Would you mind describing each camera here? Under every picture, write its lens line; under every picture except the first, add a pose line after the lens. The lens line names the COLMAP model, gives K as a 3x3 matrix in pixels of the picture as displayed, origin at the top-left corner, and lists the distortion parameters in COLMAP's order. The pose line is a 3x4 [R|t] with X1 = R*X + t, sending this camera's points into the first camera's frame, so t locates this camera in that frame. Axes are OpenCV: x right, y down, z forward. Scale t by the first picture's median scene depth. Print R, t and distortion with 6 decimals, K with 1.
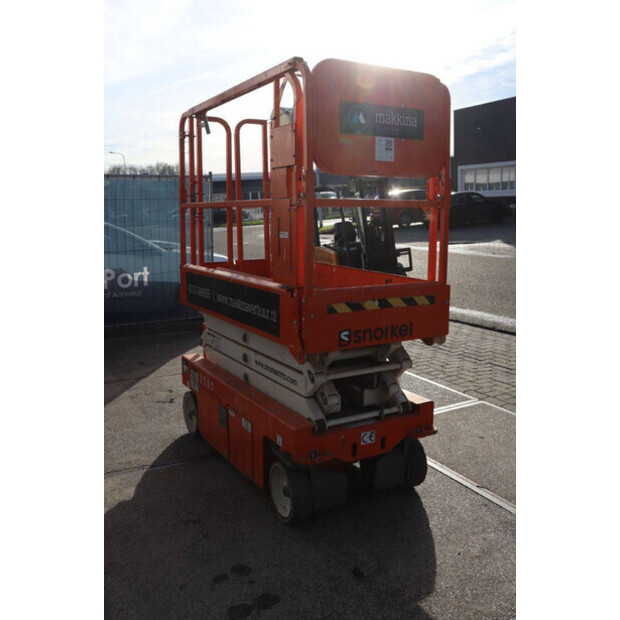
lens RADIAL K [[574.2, 0, 310.0], [0, 574.2, 310.0], [0, 0, 1]] dist [-0.015556, -0.007165]
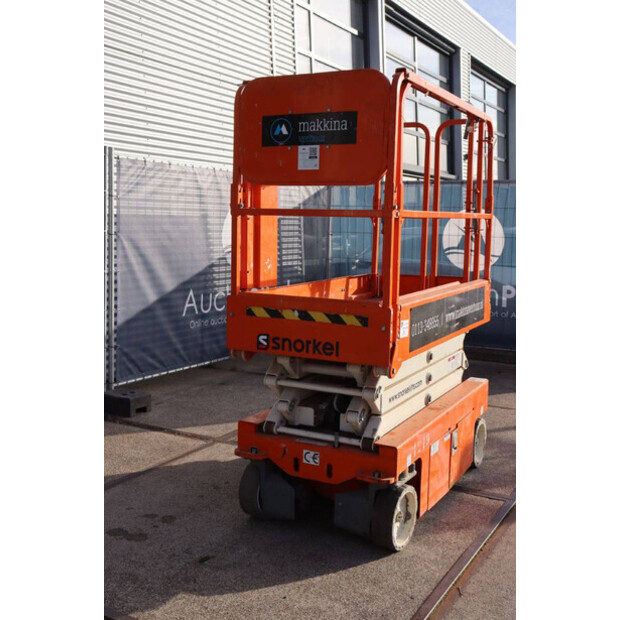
lens RADIAL K [[743.1, 0, 310.0], [0, 743.1, 310.0], [0, 0, 1]] dist [0.129493, 0.008385]
pose [[0.529975, 0.114659, -0.840226, 1.208844], [-0.153287, 0.987448, 0.038064, -0.070925], [0.834044, 0.108623, 0.540898, 0.332394]]
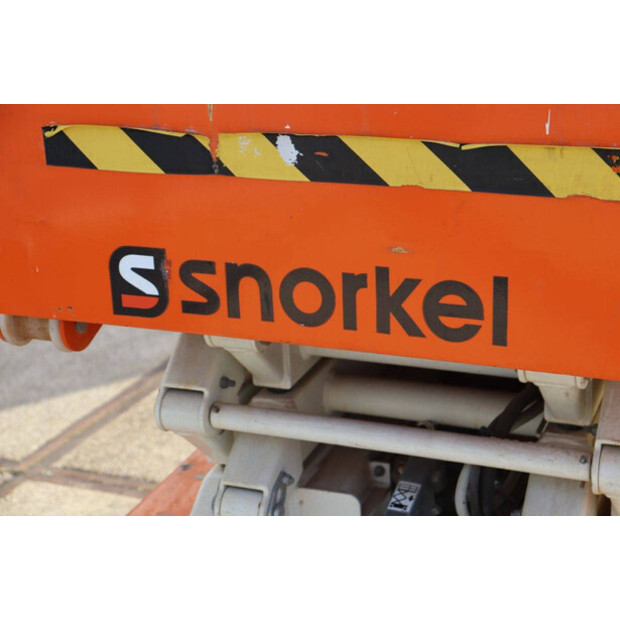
lens RADIAL K [[1214.9, 0, 310.0], [0, 1214.9, 310.0], [0, 0, 1]] dist [0.188154, 0.096388]
pose [[0.613087, 0.242924, -0.751739, 0.469341], [-0.089823, 0.966814, 0.239169, -0.063213], [0.784892, -0.079108, 0.614562, 0.738361]]
